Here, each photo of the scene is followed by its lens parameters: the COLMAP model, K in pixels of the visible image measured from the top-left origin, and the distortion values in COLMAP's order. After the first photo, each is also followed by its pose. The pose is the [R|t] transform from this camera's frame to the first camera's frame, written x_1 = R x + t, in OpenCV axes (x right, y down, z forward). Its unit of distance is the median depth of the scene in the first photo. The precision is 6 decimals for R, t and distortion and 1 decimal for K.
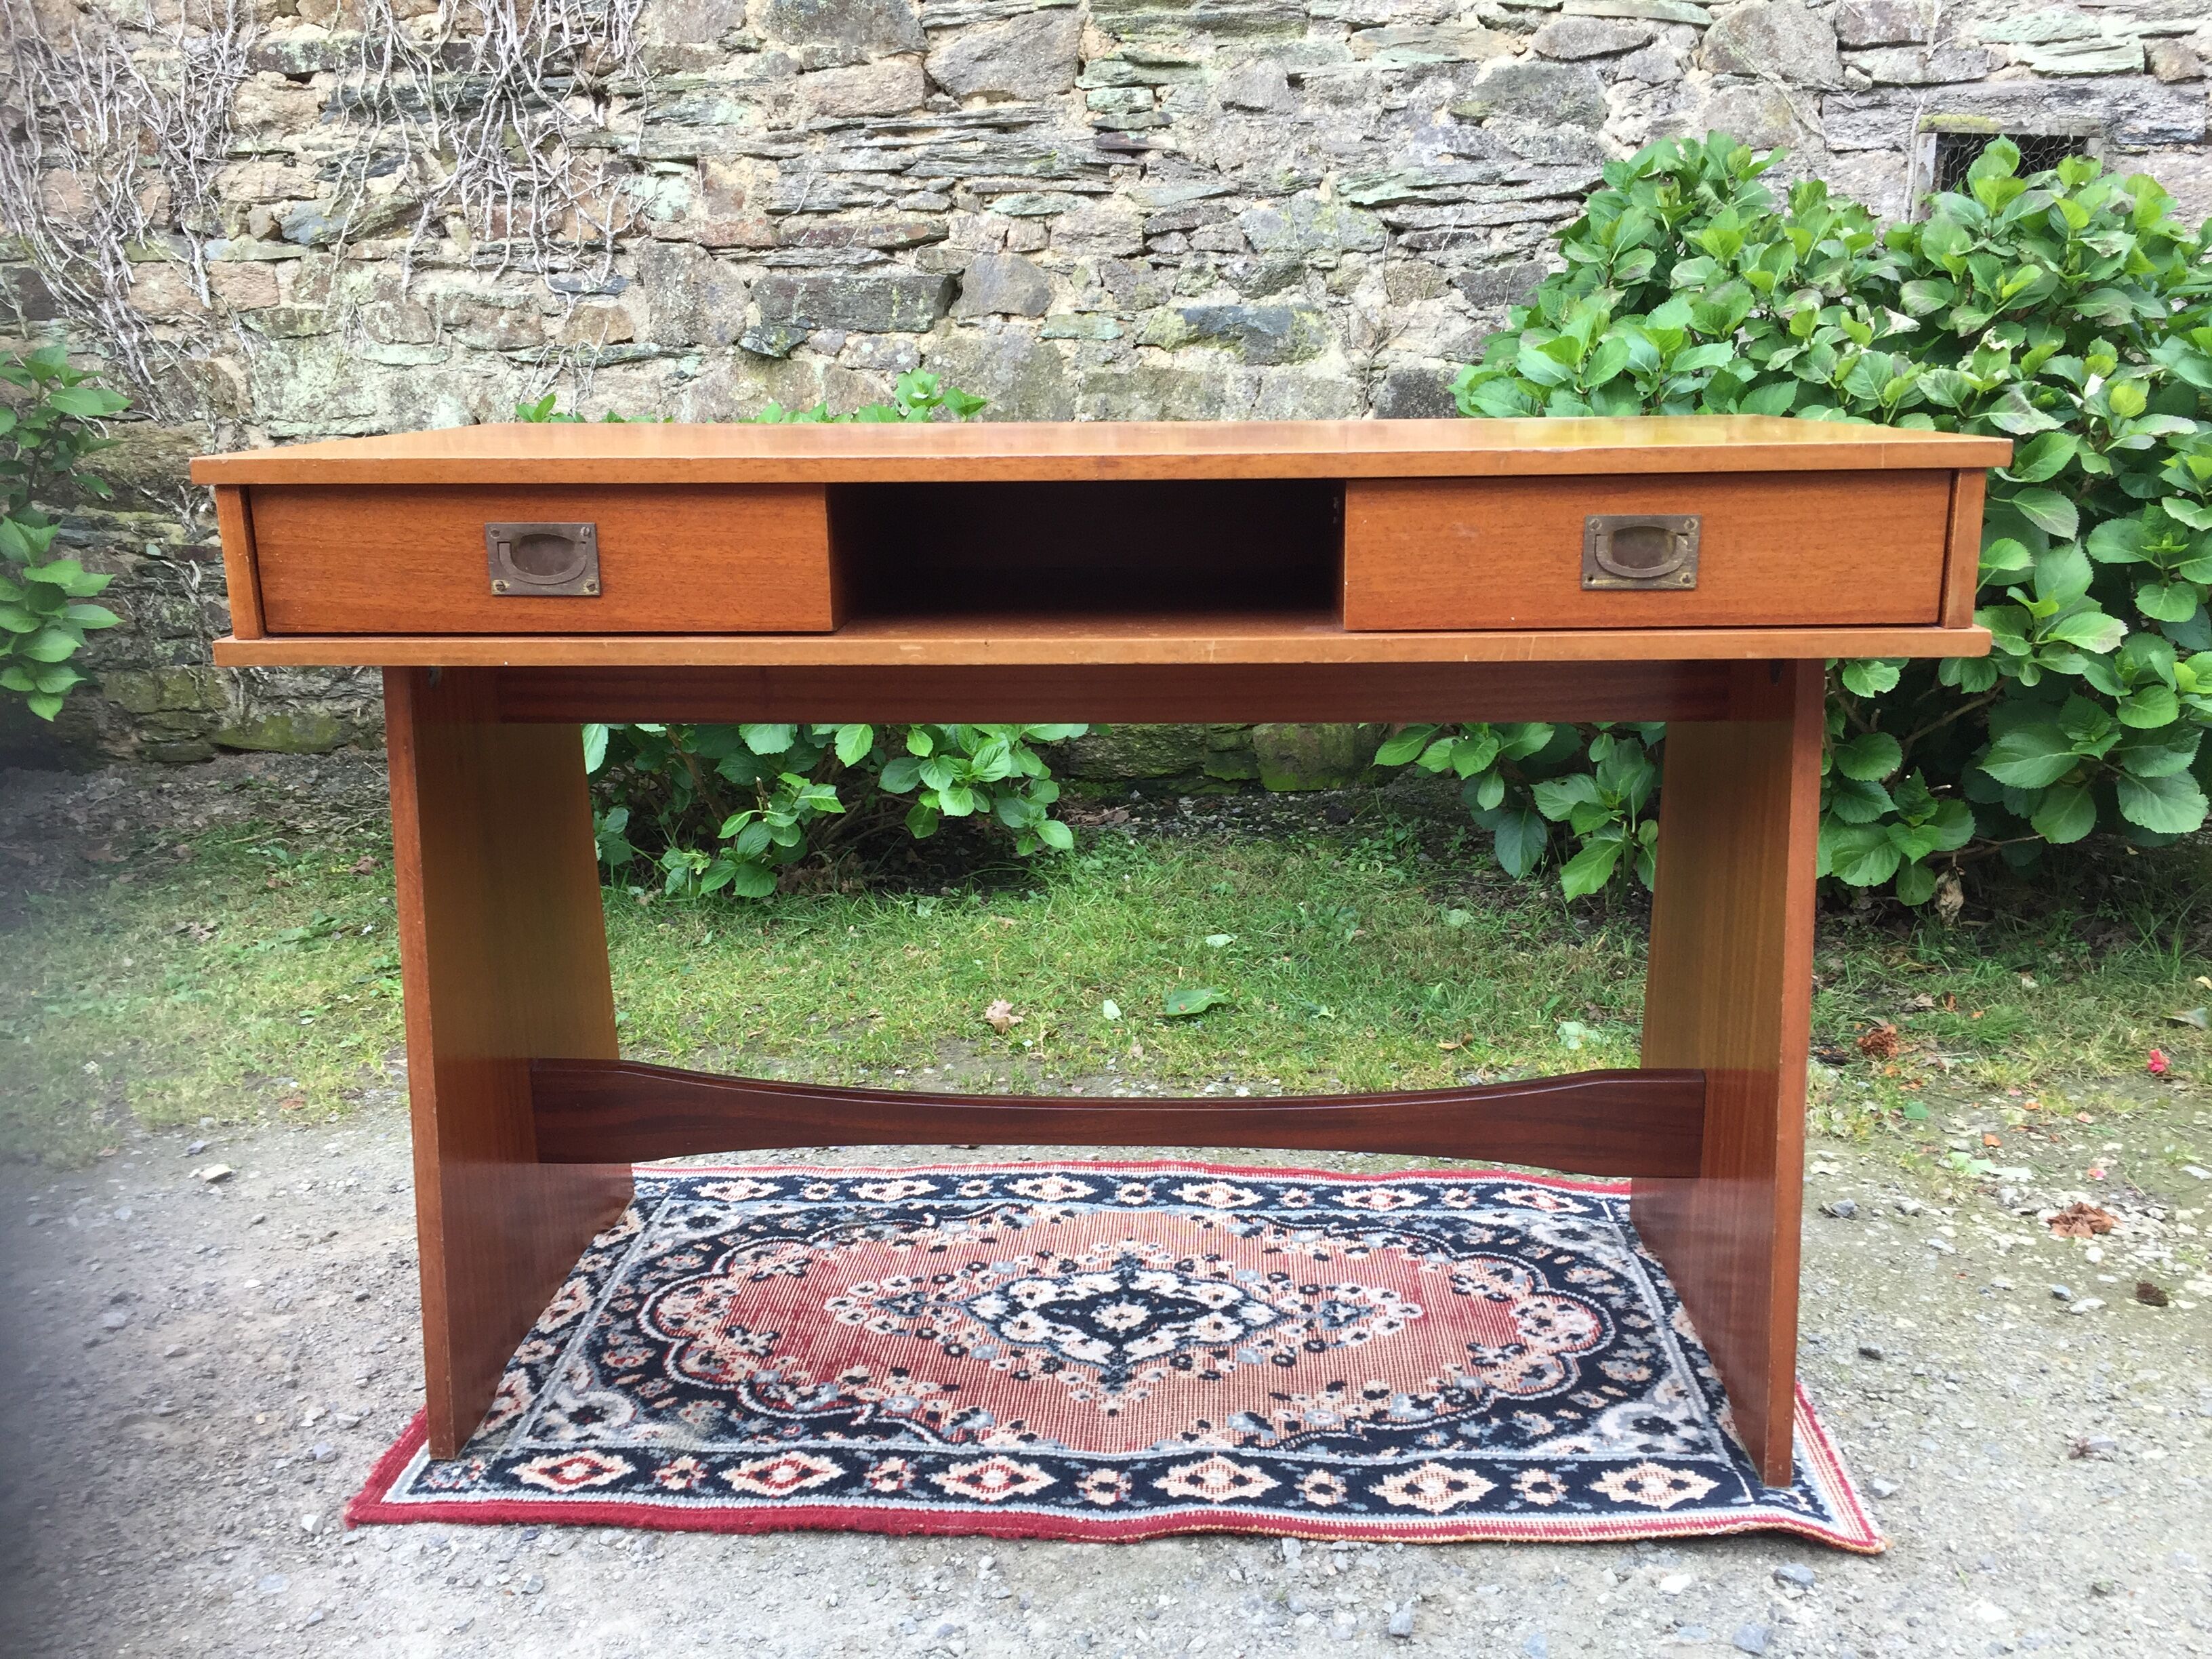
lens RADIAL K [[1879.9, 0, 1098.0], [0, 1879.9, 812.0], [0, 0, 1]] dist [0.088965, -0.126367]
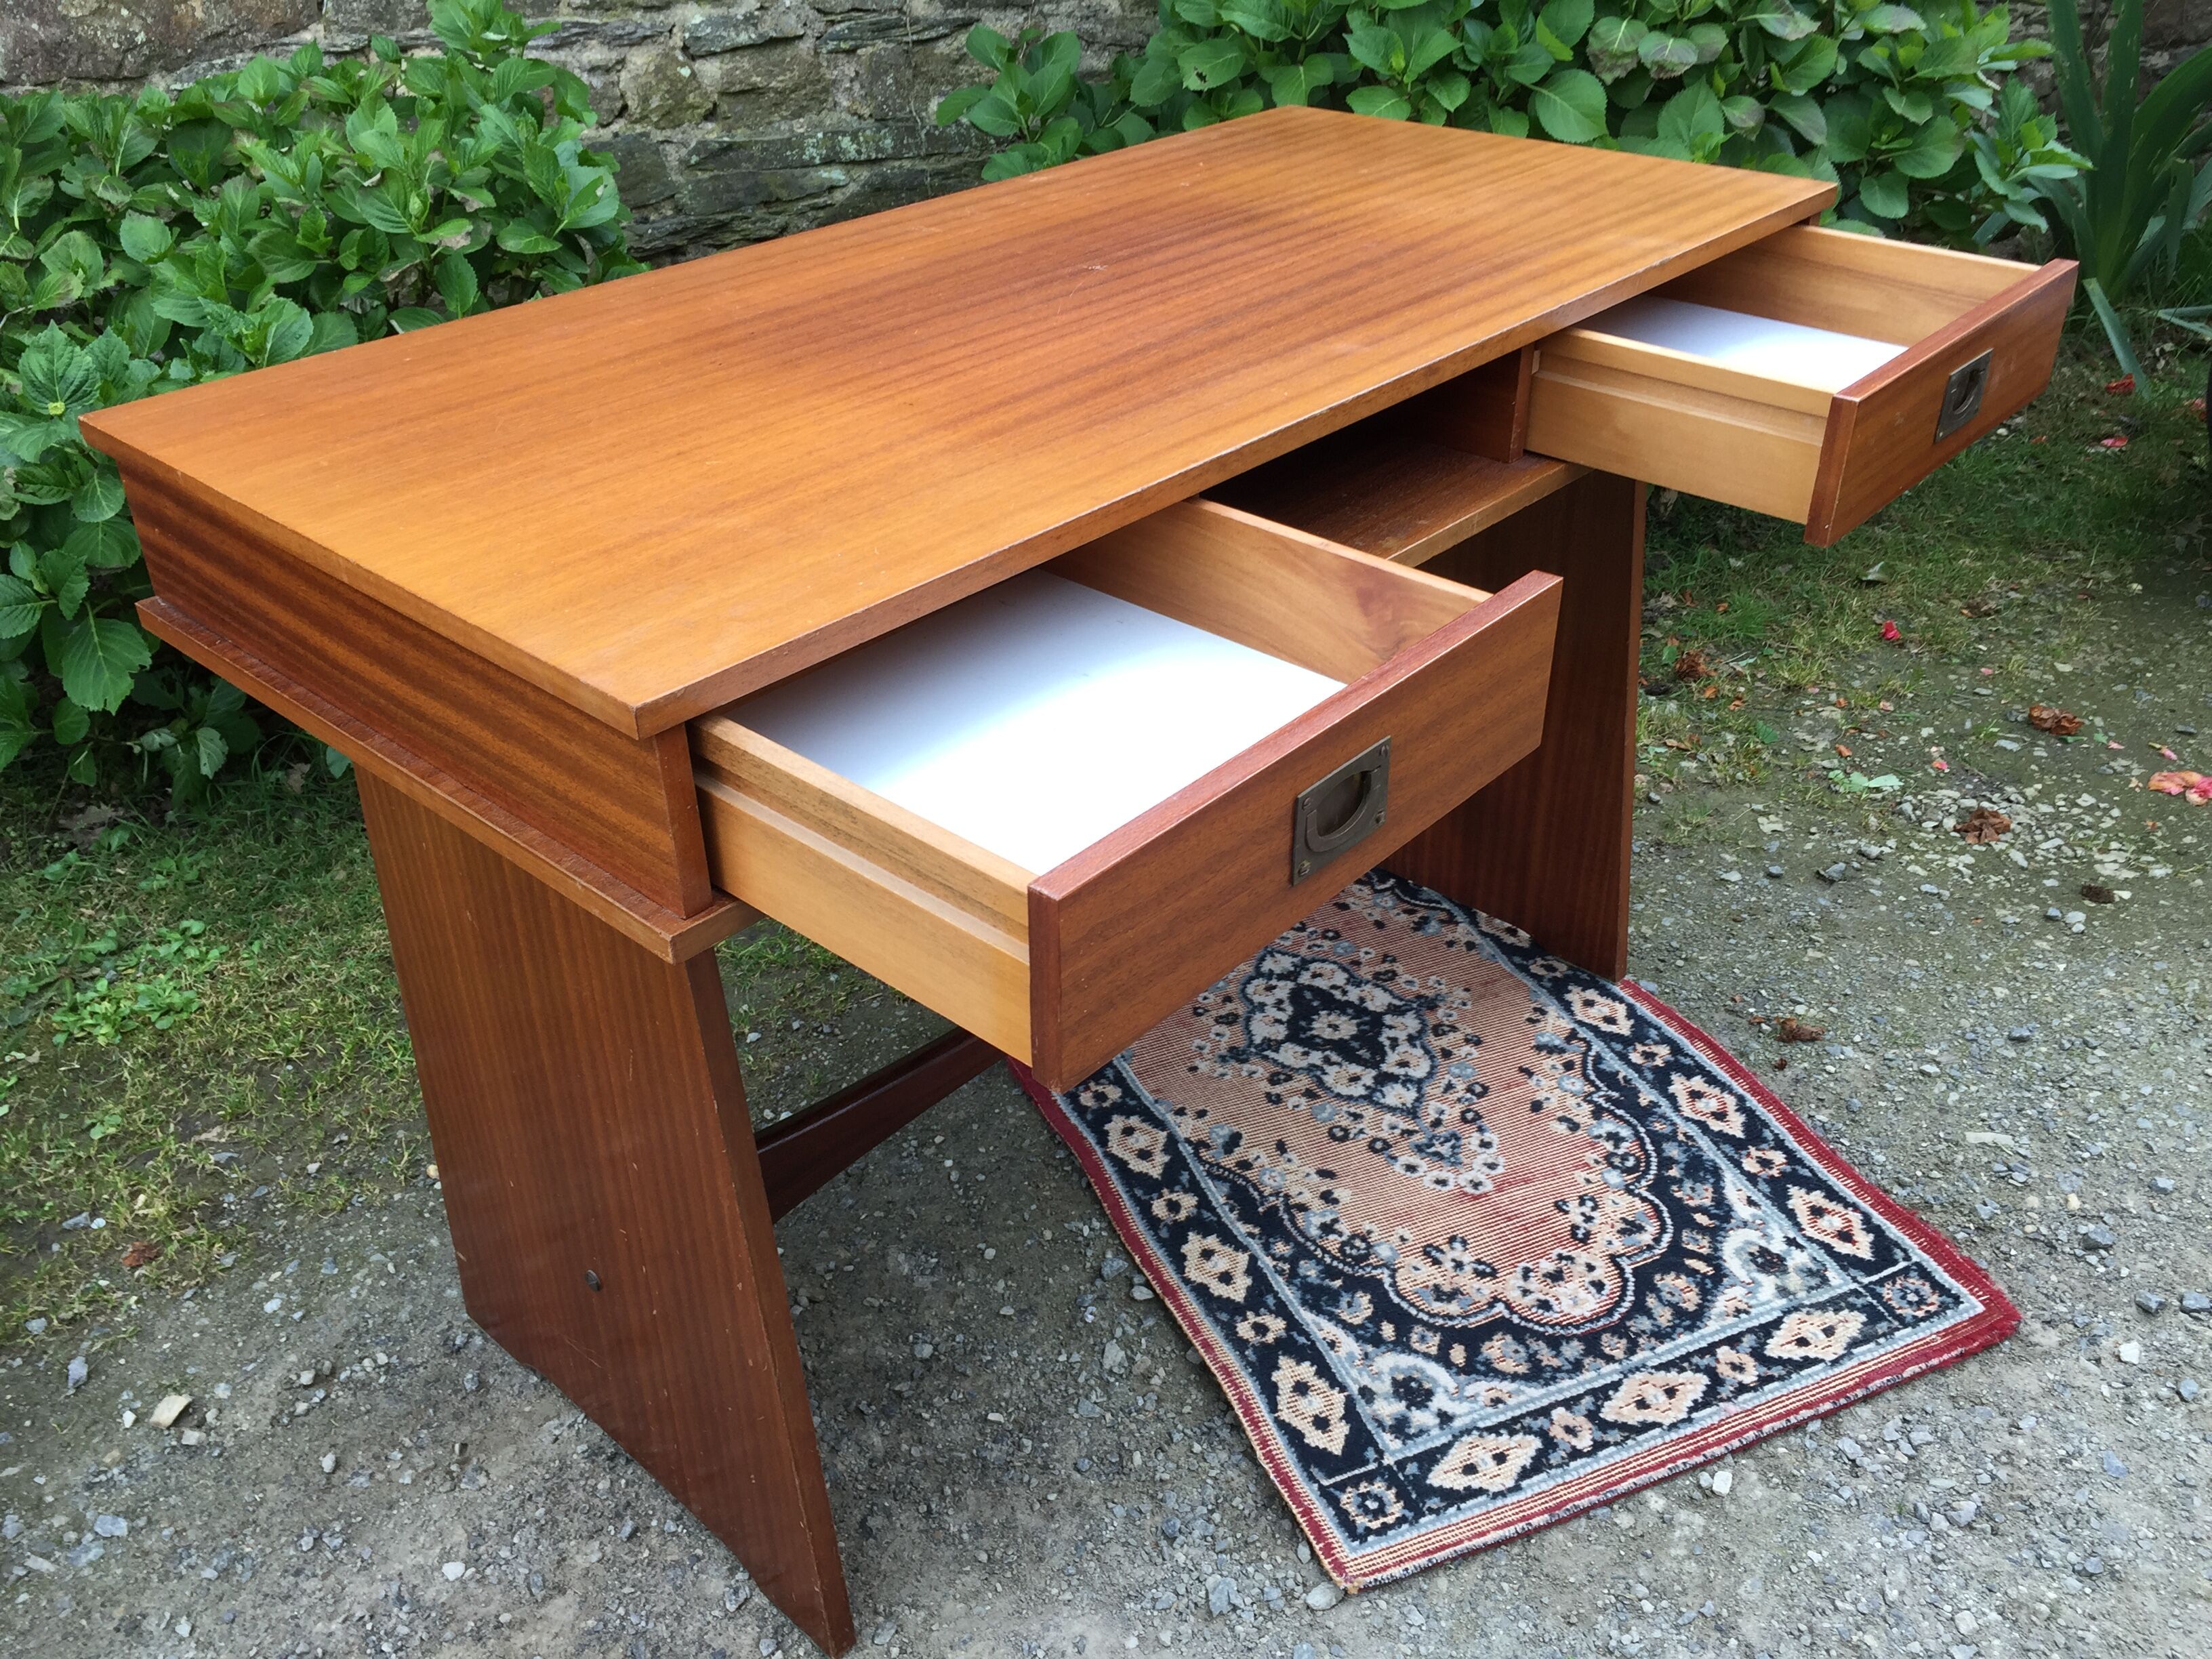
lens RADIAL K [[1855.7, 0, 1110.0], [0, 1855.7, 857.4], [0, 0, 1]] dist [0.062729, -0.097555]
pose [[0.868784, -0.272104, 0.413732, -0.288358], [0.122987, 0.927886, 0.351996, -0.159283], [-0.479676, -0.254924, 0.839598, 0.202008]]
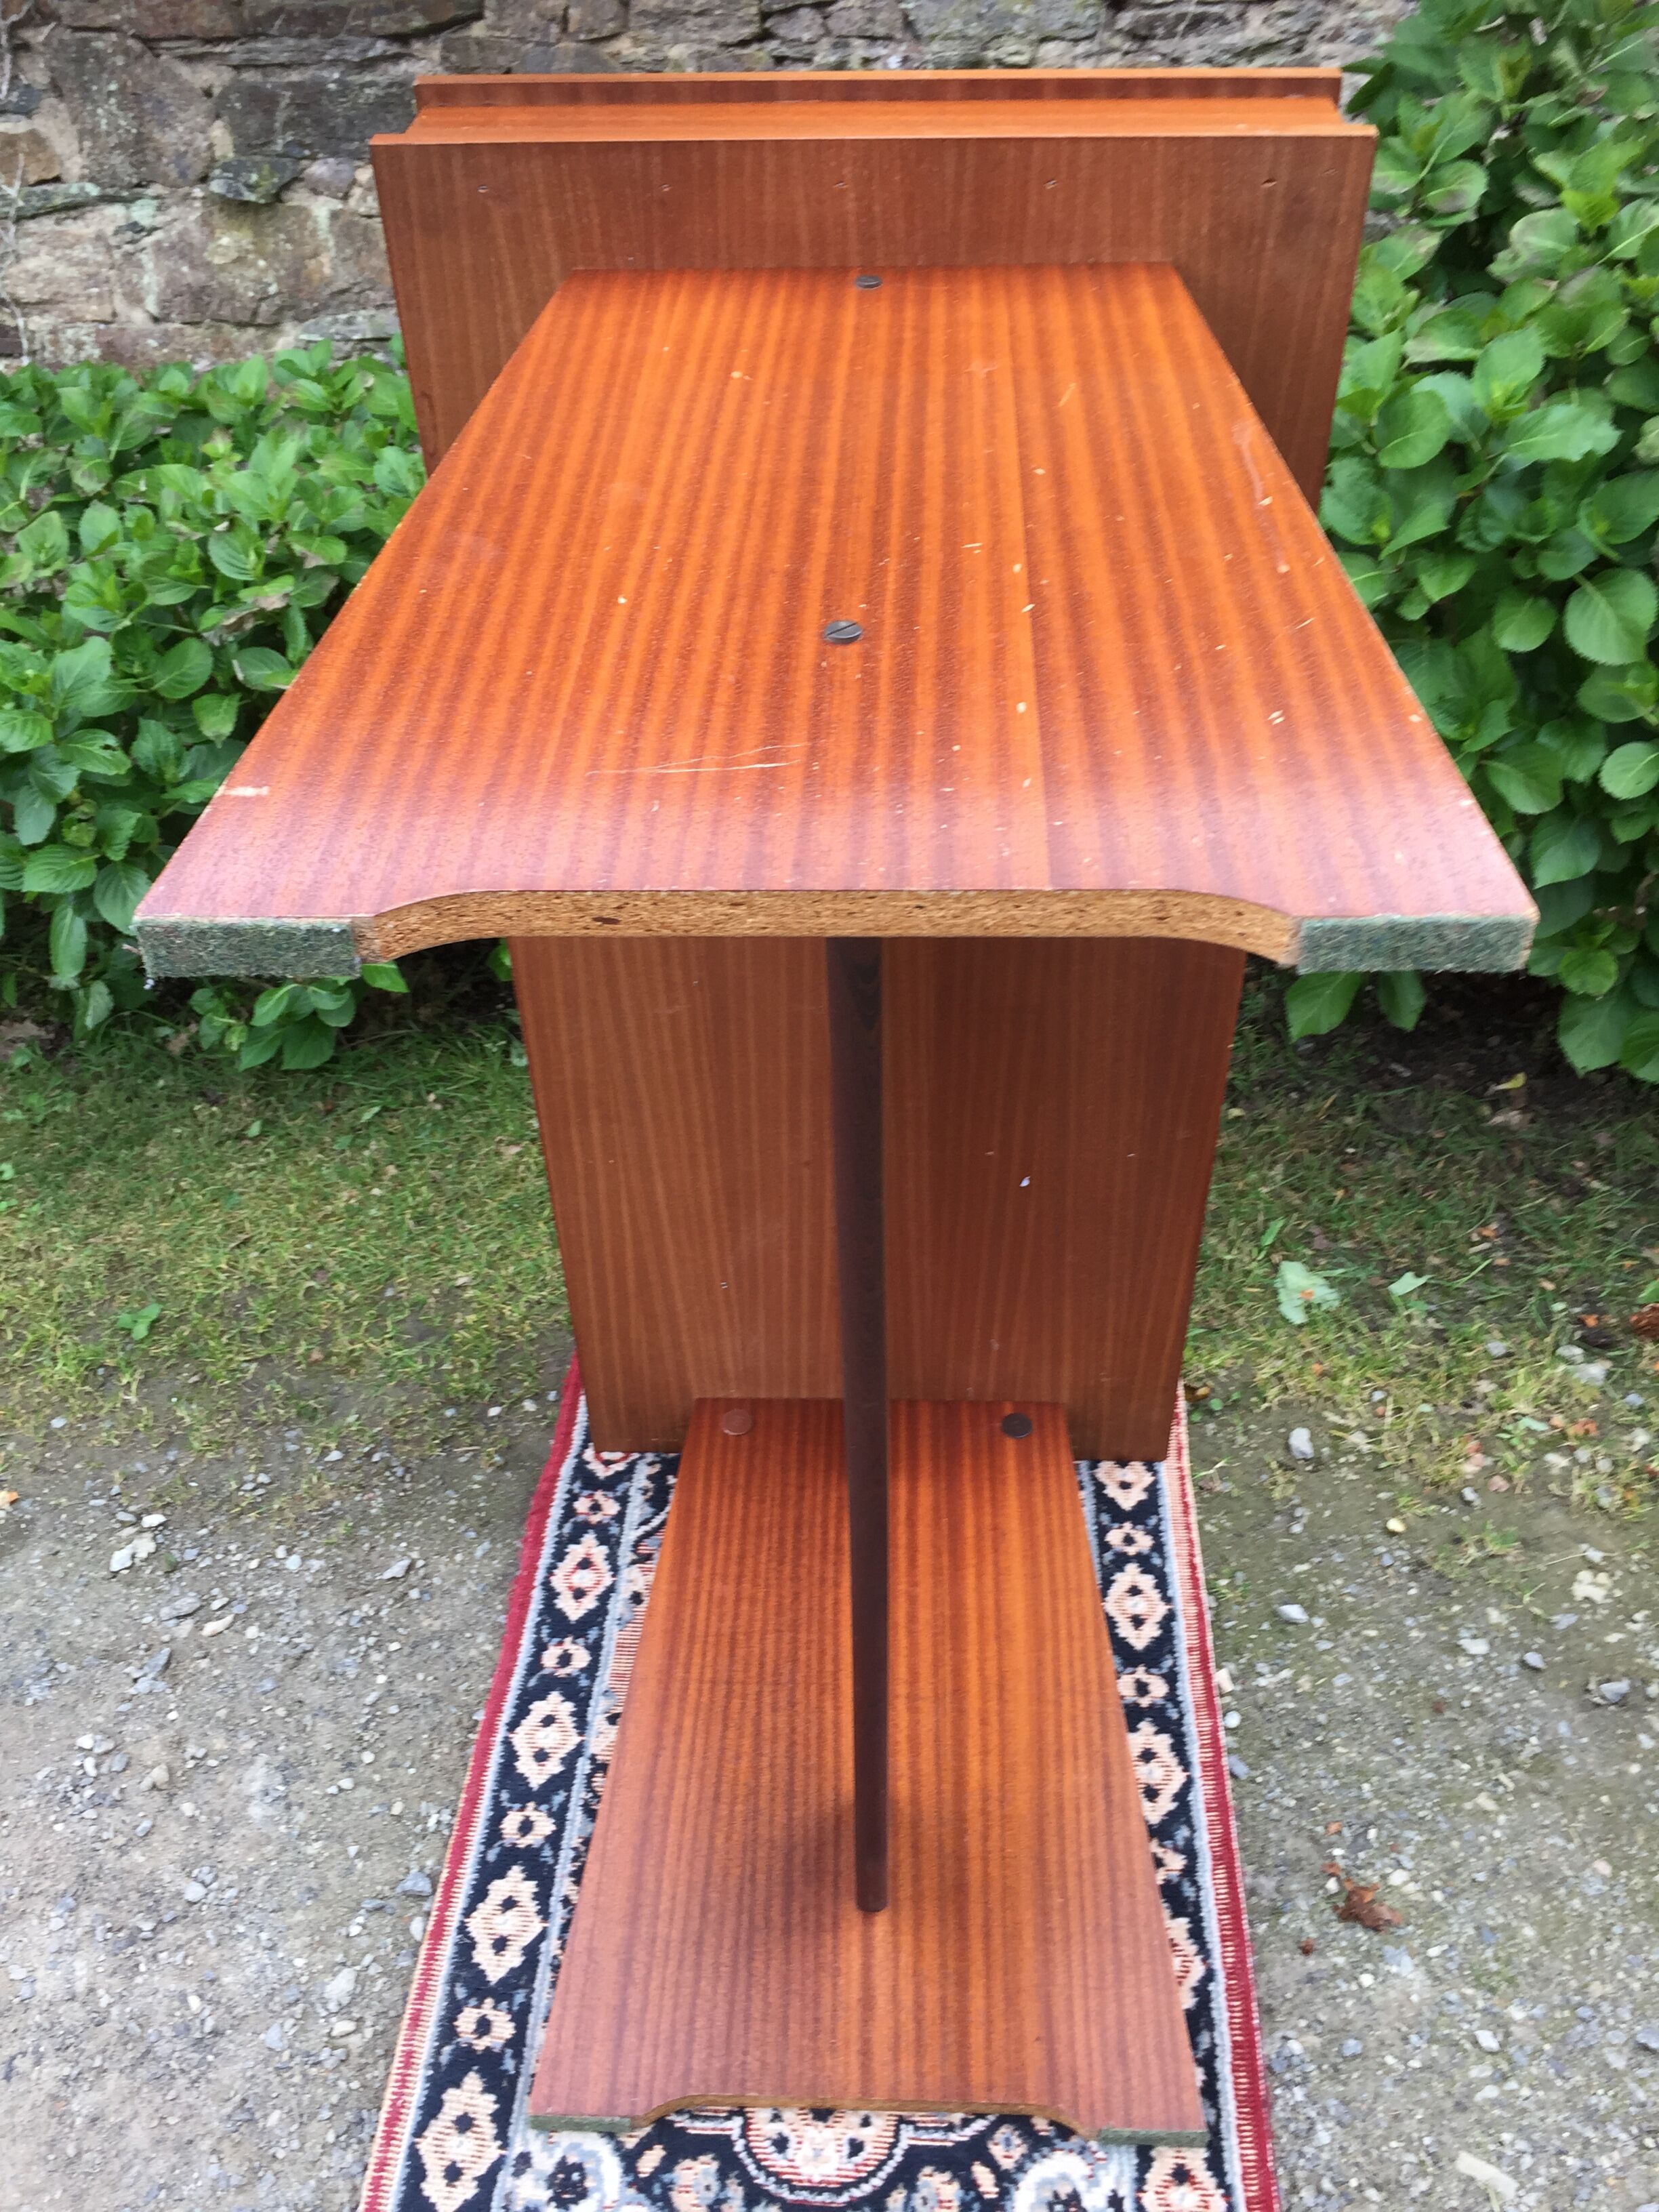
lens RADIAL K [[1855.7, 0, 829.5], [0, 1855.7, 1122.5], [0, 0, 1]] dist [0.062729, -0.097555]
pose [[0.998936, -0.034277, 0.030839, 0.017305], [0.019217, 0.917492, 0.397290, -0.248640], [-0.041912, -0.396275, 0.917175, 0.238027]]
